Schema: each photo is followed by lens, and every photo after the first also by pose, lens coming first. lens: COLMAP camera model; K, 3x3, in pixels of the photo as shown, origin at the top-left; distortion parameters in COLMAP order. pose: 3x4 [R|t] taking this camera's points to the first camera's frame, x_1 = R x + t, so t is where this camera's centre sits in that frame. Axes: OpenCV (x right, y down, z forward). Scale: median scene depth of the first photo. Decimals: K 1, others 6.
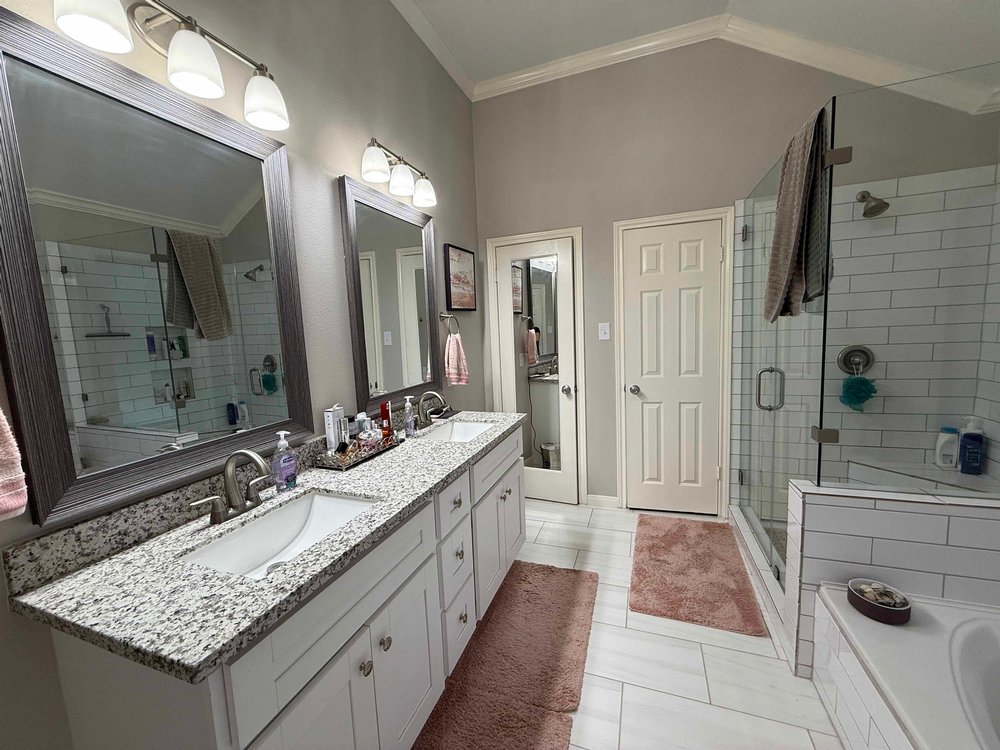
lens RADIAL K [[398.5, 0, 496.1], [0, 398.5, 375.7], [0, 0, 1]] dist [-0.000568, 0.000352]
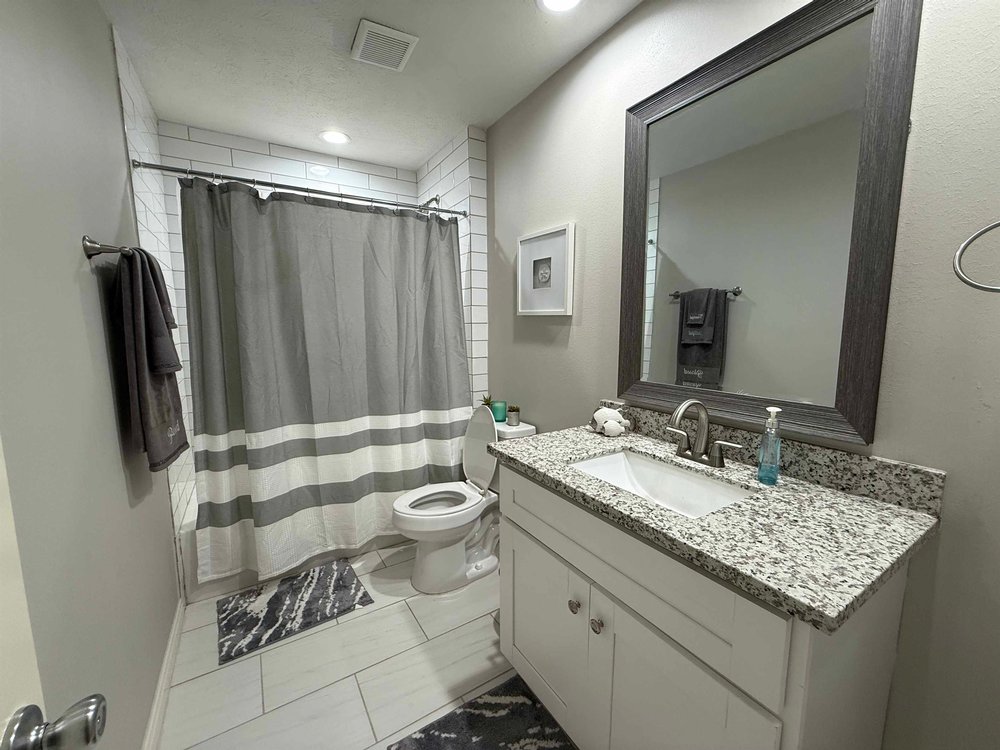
lens RADIAL K [[398.5, 0, 496.1], [0, 398.5, 375.7], [0, 0, 1]] dist [-0.000568, 0.000352]
pose [[-0.615318, 0.155371, -0.772815, 0.465372], [-0.052806, 0.970056, 0.237070, -0.092115], [0.786508, 0.186683, -0.588689, 1.183091]]
